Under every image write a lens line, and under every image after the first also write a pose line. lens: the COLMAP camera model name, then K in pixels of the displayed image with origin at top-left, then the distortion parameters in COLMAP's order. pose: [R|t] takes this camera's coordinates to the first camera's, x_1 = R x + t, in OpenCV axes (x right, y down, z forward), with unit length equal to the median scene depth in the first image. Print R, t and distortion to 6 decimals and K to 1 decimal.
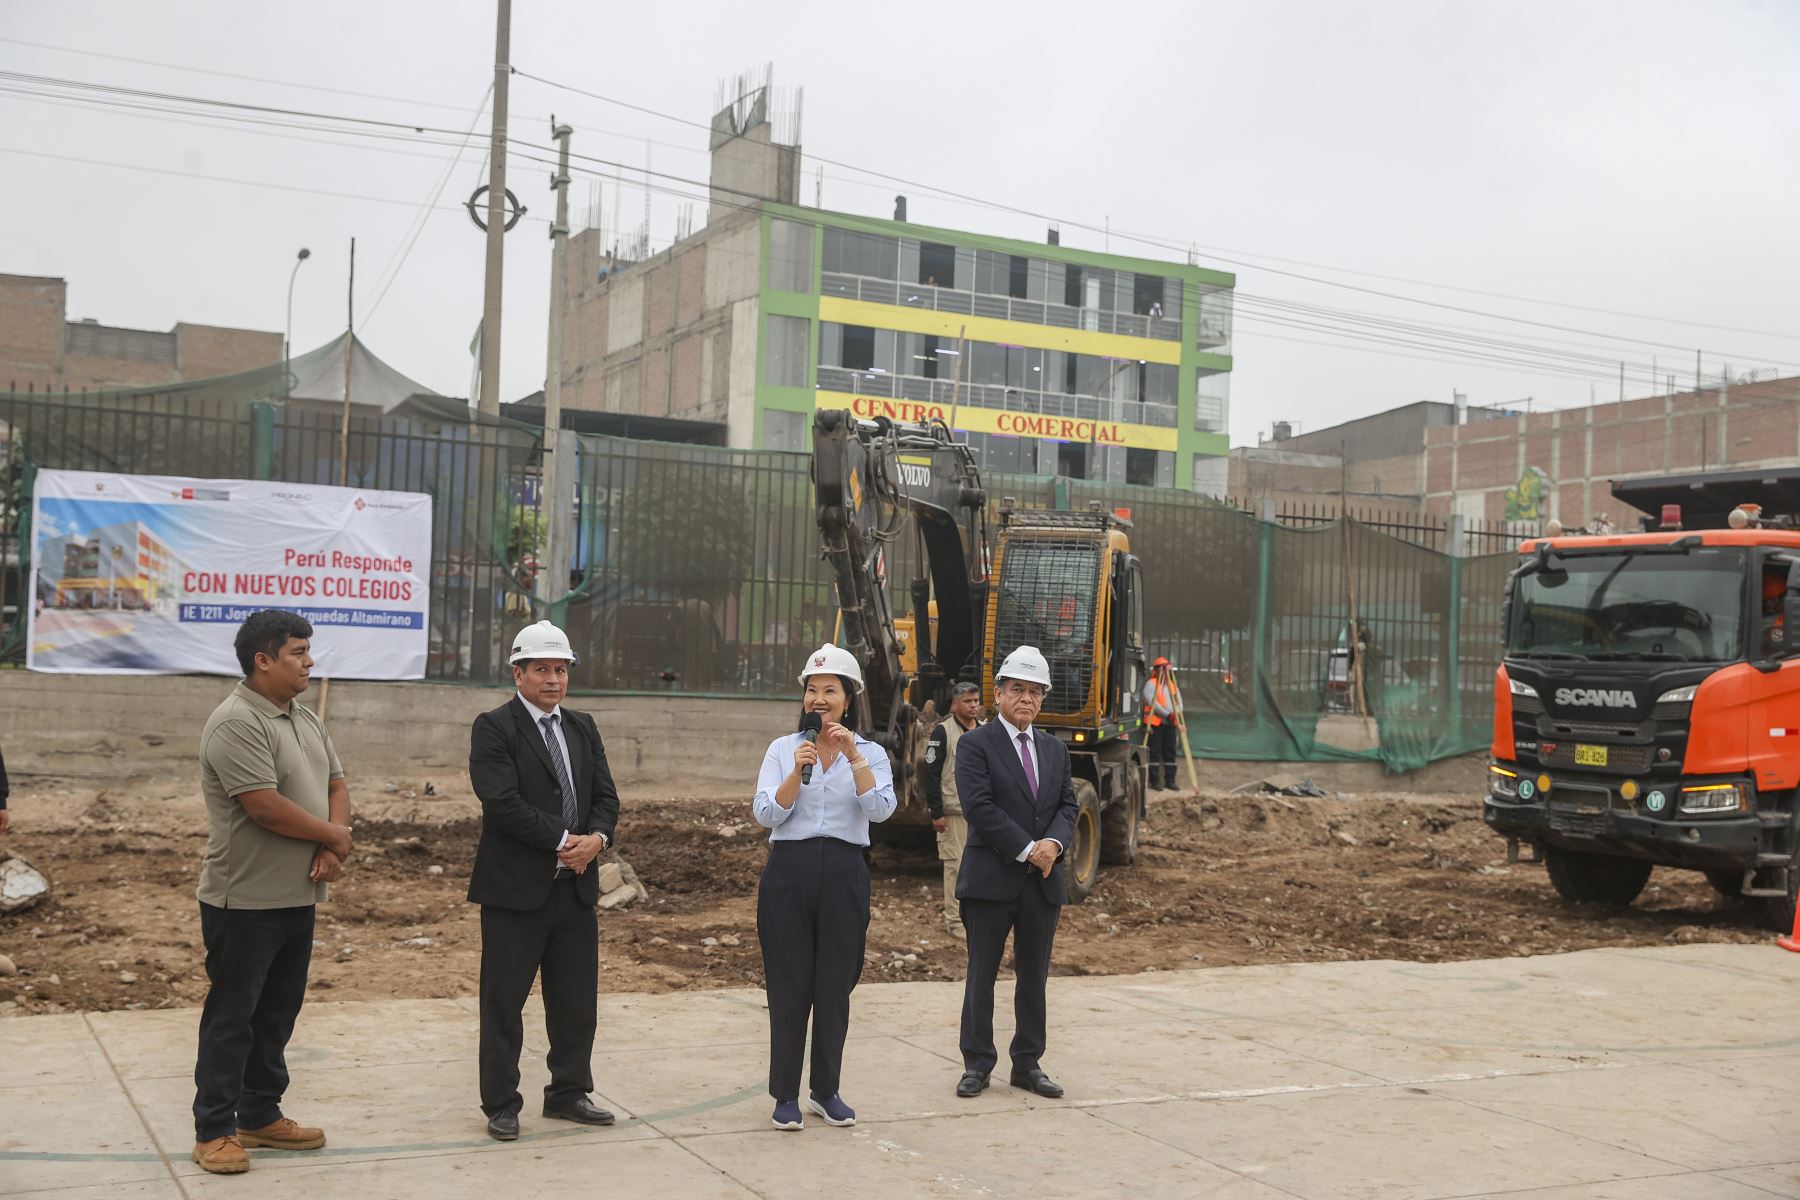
lens RADIAL K [[1993.6, 0, 900.0], [0, 1993.6, 600.0], [0, 0, 1]] dist [0.030923, 0.047804]
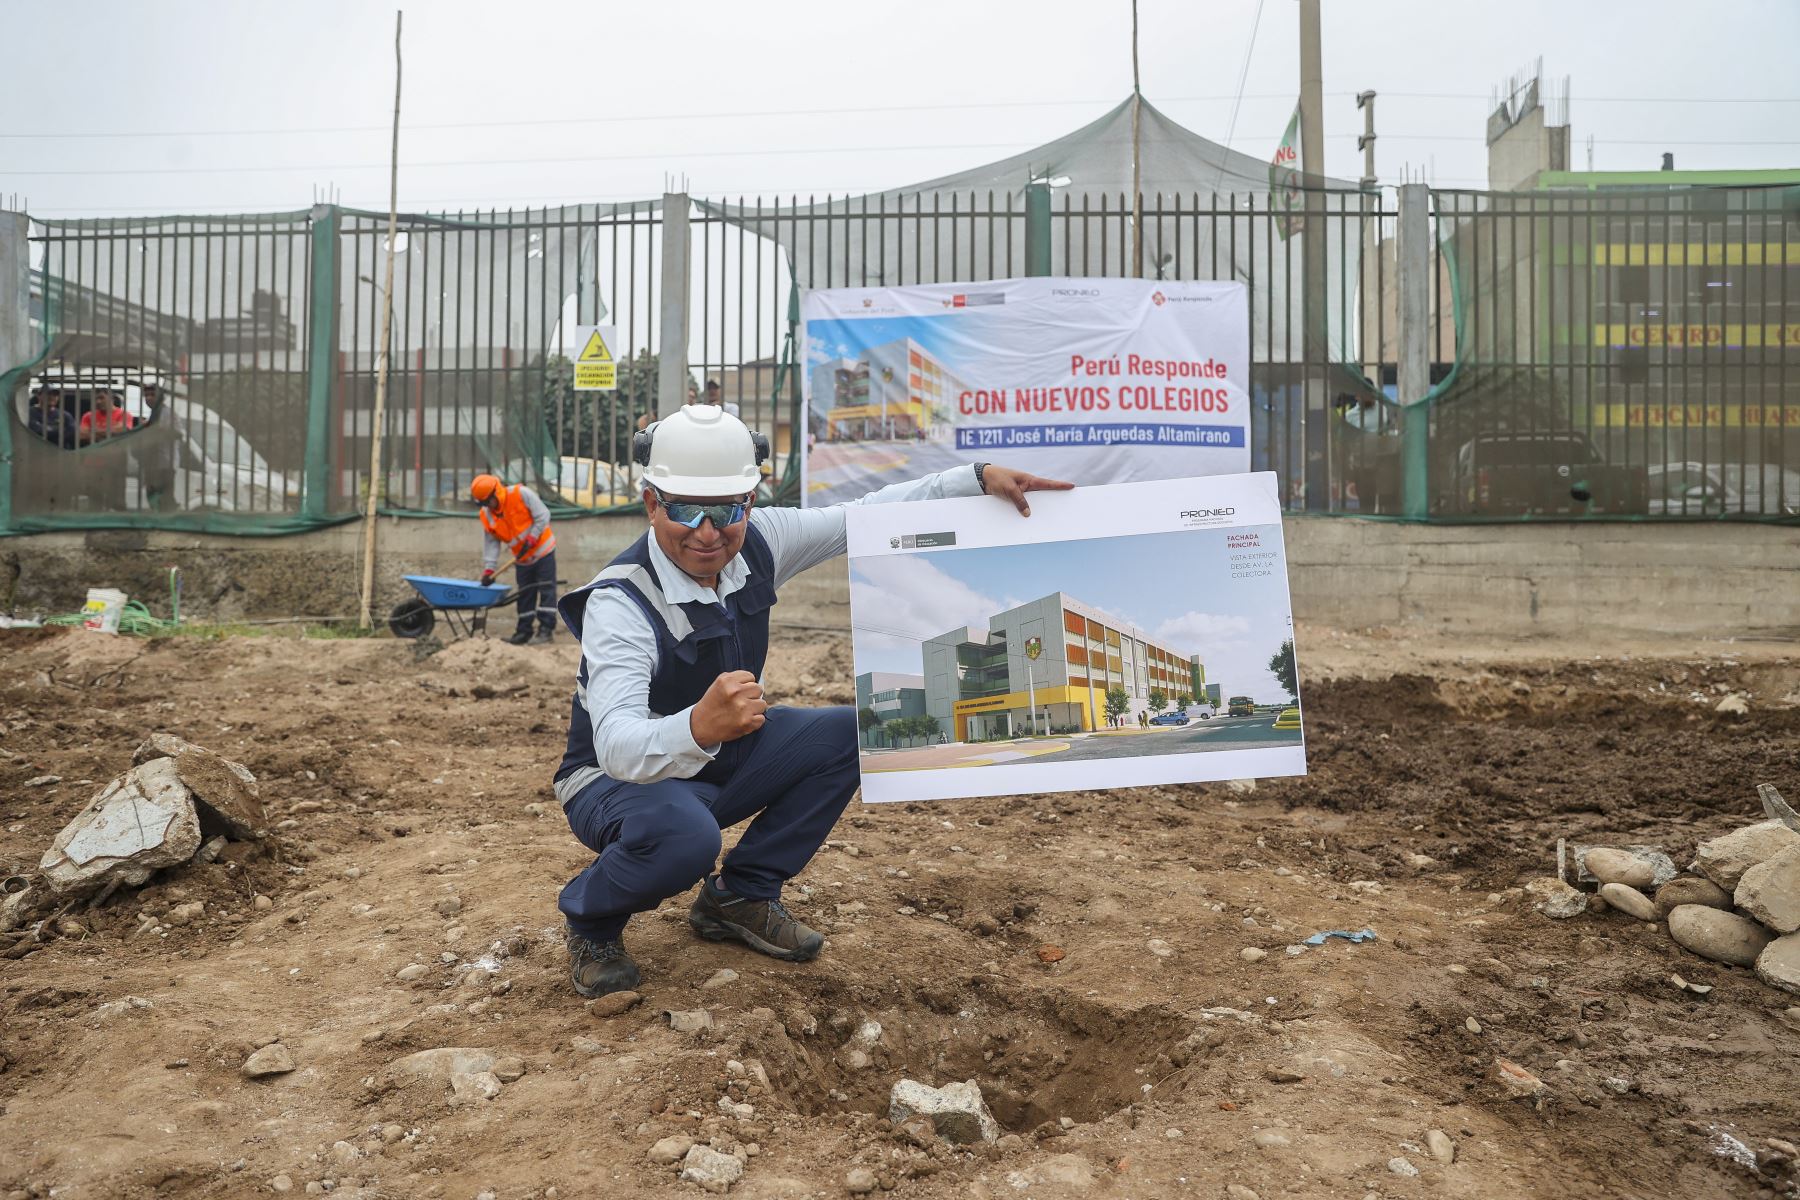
lens RADIAL K [[1206.8, 0, 900.0], [0, 1206.8, 600.0], [0, 0, 1]] dist [-0.121429, 0.099545]
pose [[0.855009, -0.027000, -0.517910, -0.118002], [0.046429, 0.998619, 0.024588, 0.061726], [0.516531, -0.045069, 0.855082, 0.552721]]
